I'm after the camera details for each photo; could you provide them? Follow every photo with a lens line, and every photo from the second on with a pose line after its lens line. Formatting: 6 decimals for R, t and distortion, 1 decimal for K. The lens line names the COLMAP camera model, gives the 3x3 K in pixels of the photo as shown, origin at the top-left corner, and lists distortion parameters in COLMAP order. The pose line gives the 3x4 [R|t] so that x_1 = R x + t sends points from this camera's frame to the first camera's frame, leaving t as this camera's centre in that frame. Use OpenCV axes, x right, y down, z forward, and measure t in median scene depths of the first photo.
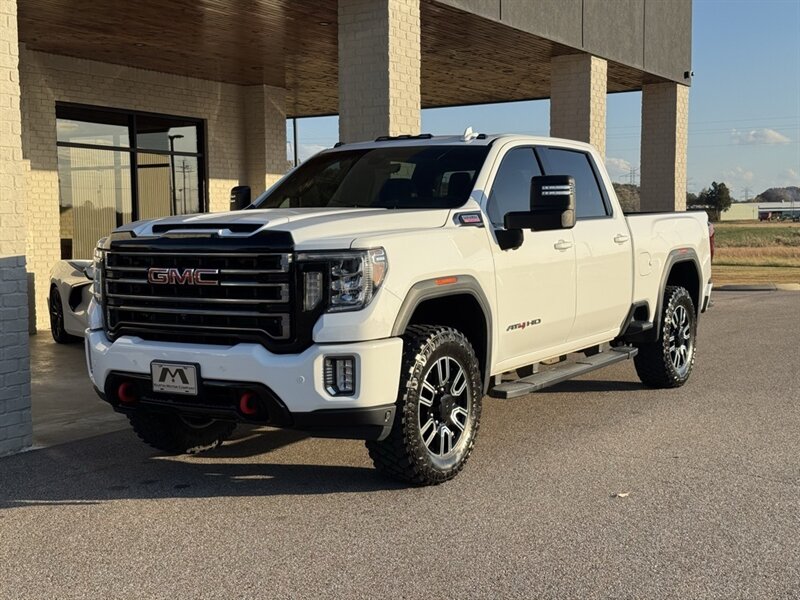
lens RADIAL K [[1111.6, 0, 396.9], [0, 1111.6, 301.3], [0, 0, 1]] dist [0.137264, 0.000000]
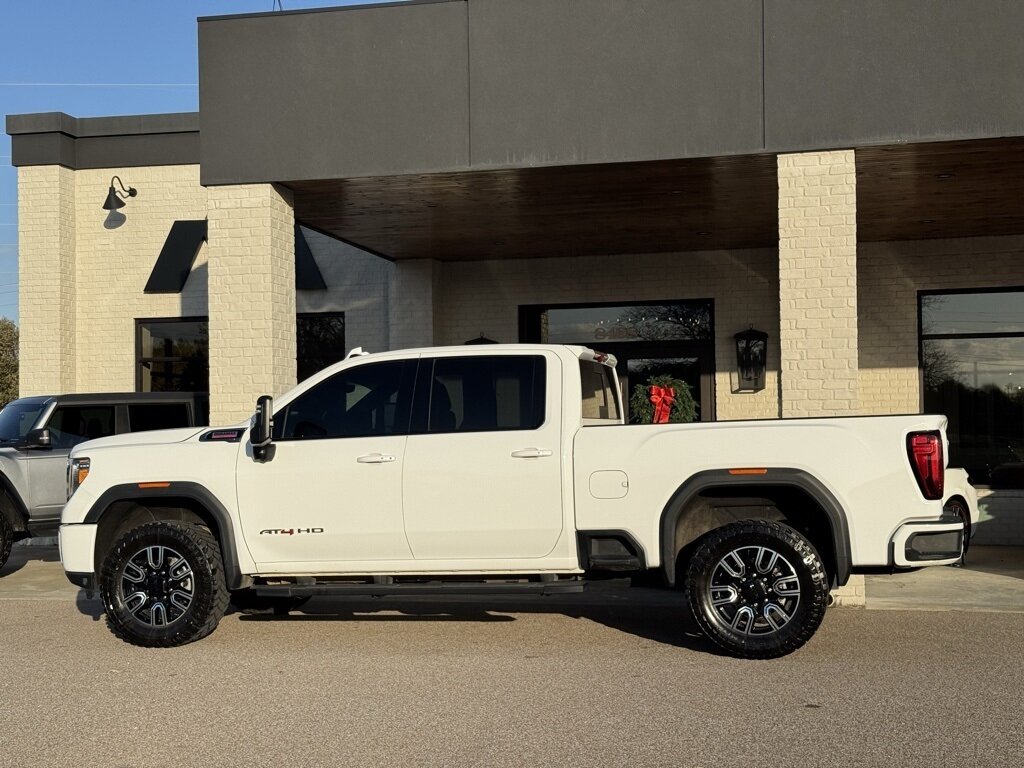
lens RADIAL K [[1422.8, 0, 510.6], [0, 1422.8, 382.5], [0, 0, 1]] dist [0.137264, 0.000000]
pose [[0.307888, -0.031210, -0.950911, 1.466227], [-0.053787, 0.997292, -0.050147, -0.063397], [0.949901, 0.066587, 0.305375, 0.744814]]
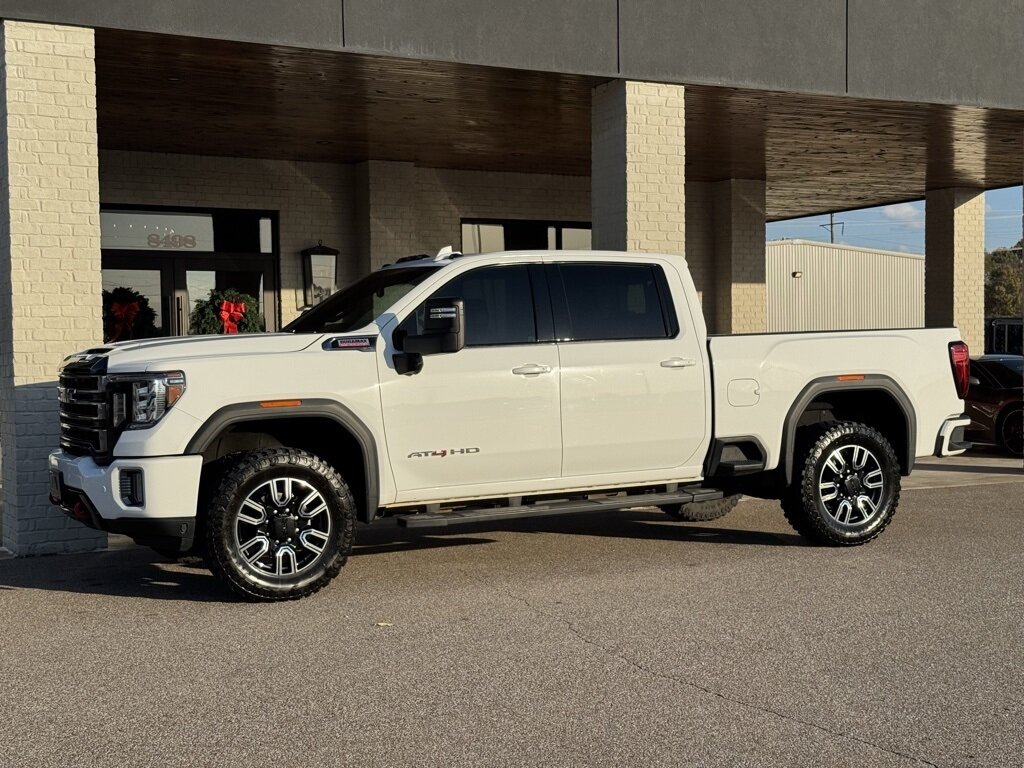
lens RADIAL K [[1422.8, 0, 507.0], [0, 1422.8, 388.2], [0, 0, 1]] dist [0.137264, 0.000000]
pose [[0.855830, 0.011282, -0.517135, 0.768390], [-0.029639, 0.999189, -0.027254, -0.002459], [0.516408, 0.038652, 0.855470, -0.018995]]
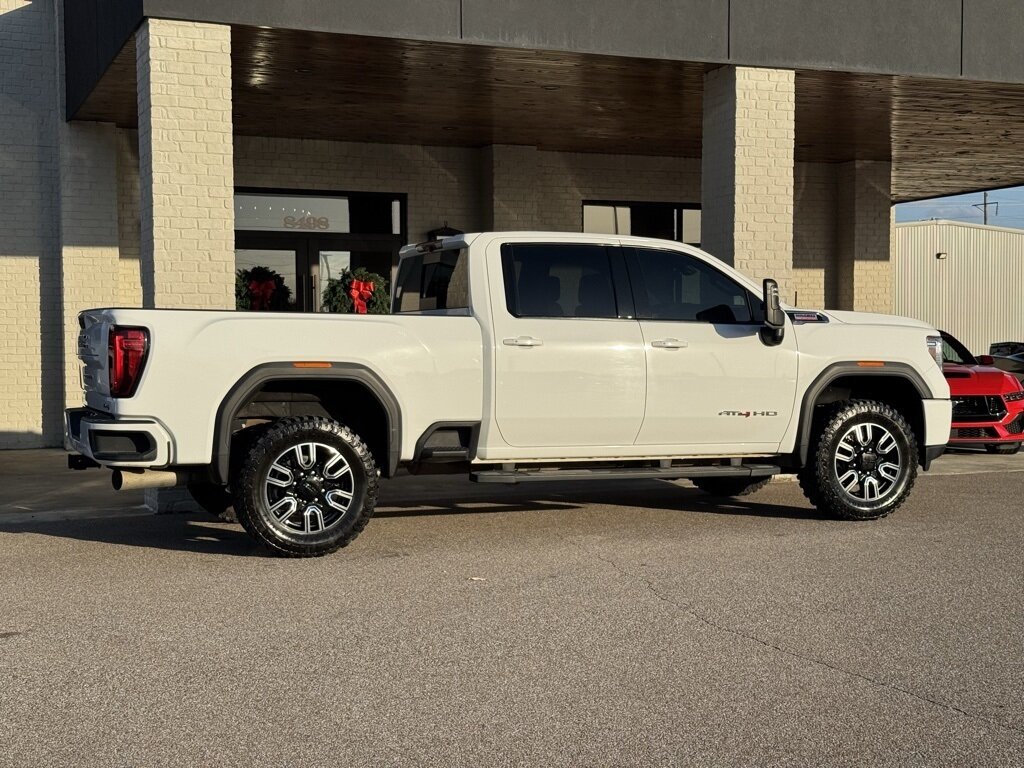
lens RADIAL K [[1422.8, 0, 514.2], [0, 1422.8, 383.4], [0, 0, 1]] dist [0.137264, 0.000000]
pose [[0.803630, 0.027468, -0.594494, 0.841079], [-0.044113, 0.998936, -0.013476, 0.003598], [0.593492, 0.037054, 0.803987, -0.059398]]
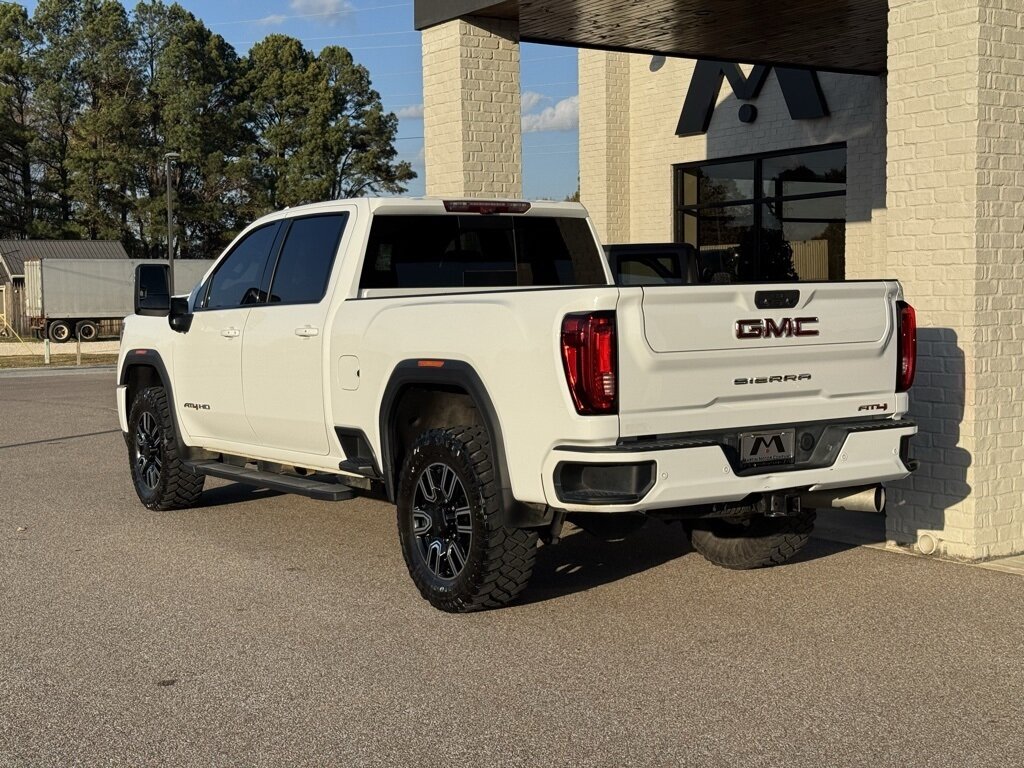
lens RADIAL K [[1422.8, 0, 510.9], [0, 1422.8, 382.9], [0, 0, 1]] dist [0.137264, 0.000000]
pose [[-0.423395, 0.075705, -0.902777, 1.155326], [-0.040665, 0.993910, 0.102419, -0.144028], [0.905032, 0.080075, -0.417738, 1.764665]]
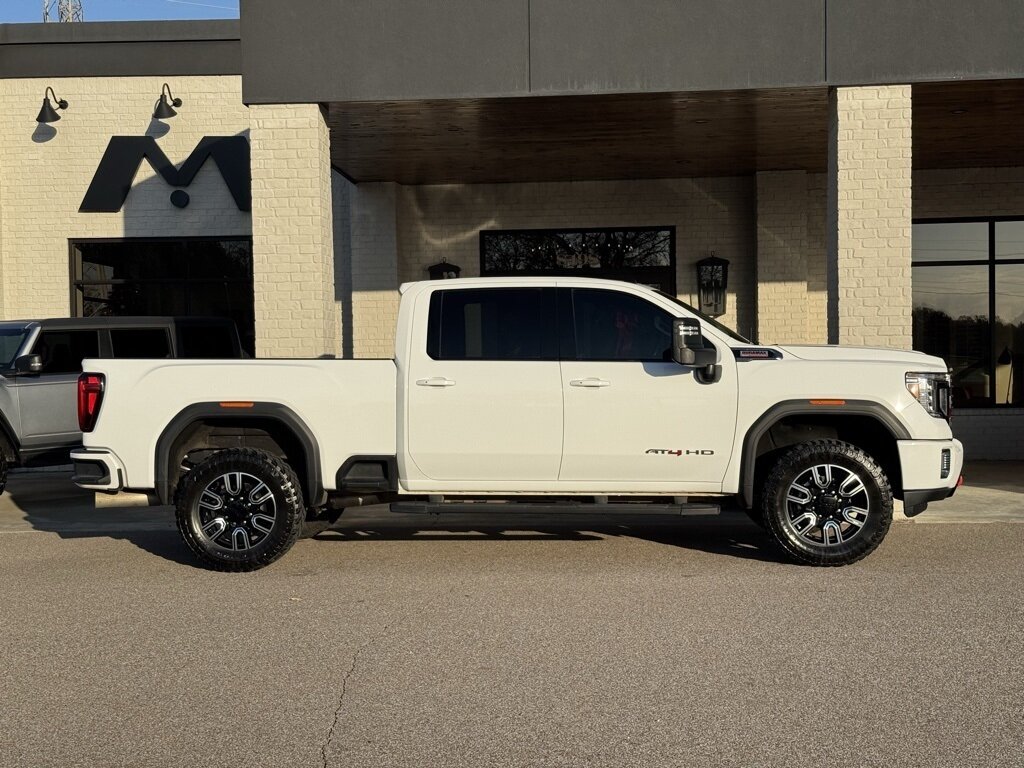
lens RADIAL K [[1422.8, 0, 511.2], [0, 1422.8, 384.1], [0, 0, 1]] dist [0.137264, 0.000000]
pose [[0.459343, 0.018749, -0.888061, 1.344845], [-0.047515, 0.998864, -0.003488, -0.048635], [0.886987, 0.043799, 0.459712, 0.407399]]
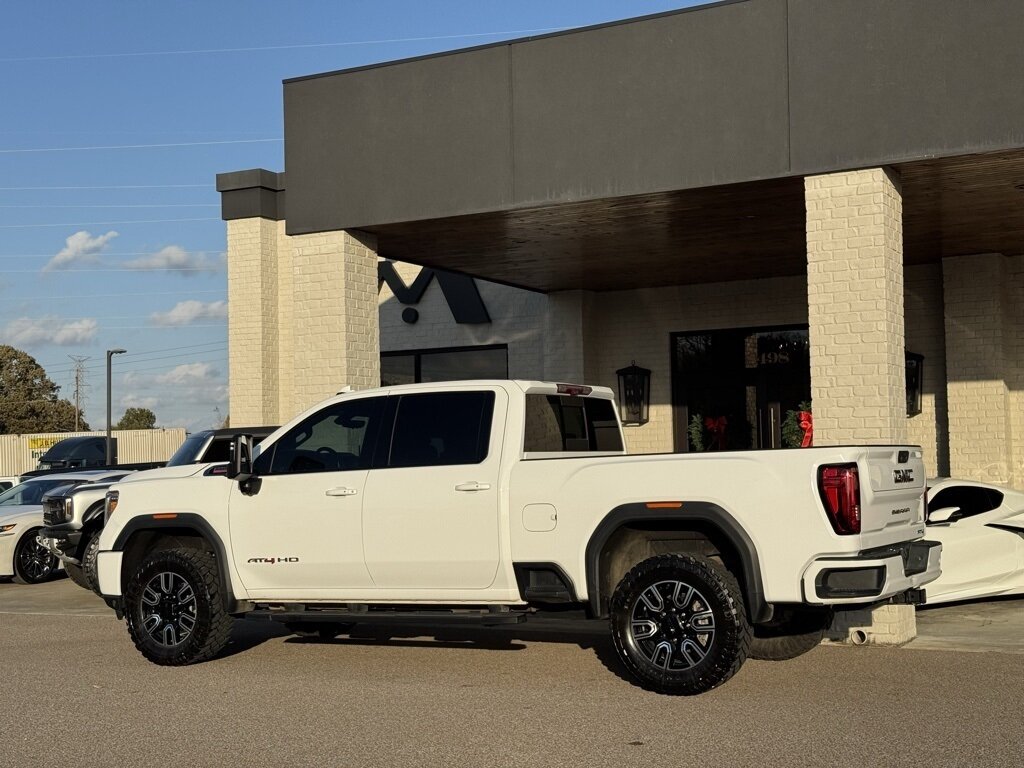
lens RADIAL K [[1422.8, 0, 511.3], [0, 1422.8, 384.2], [0, 0, 1]] dist [0.137264, 0.000000]
pose [[0.053917, -0.048411, -0.997371, 1.574697], [-0.048266, 0.997530, -0.051028, -0.094814], [0.997378, 0.050891, 0.051448, 1.127194]]
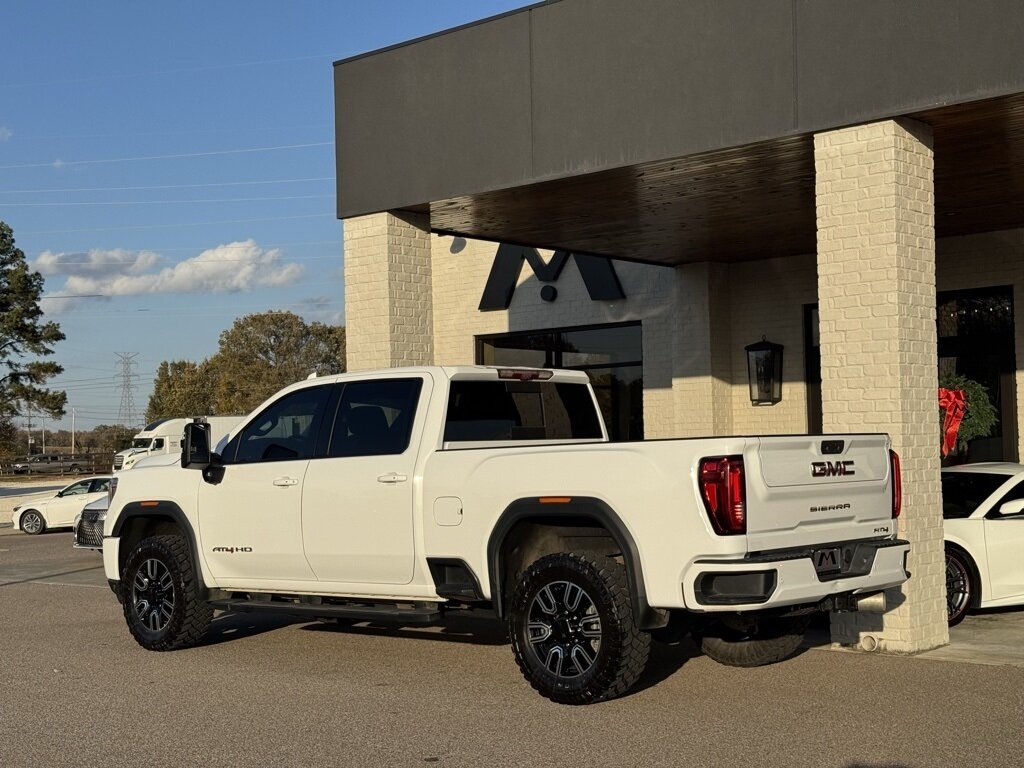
lens RADIAL K [[1422.8, 0, 504.5], [0, 1422.8, 386.2], [0, 0, 1]] dist [0.137264, 0.000000]
pose [[-0.180482, -0.027245, -0.983201, 1.482369], [-0.043318, 0.998867, -0.019727, -0.127082], [0.982624, 0.039030, -0.181457, 1.494616]]
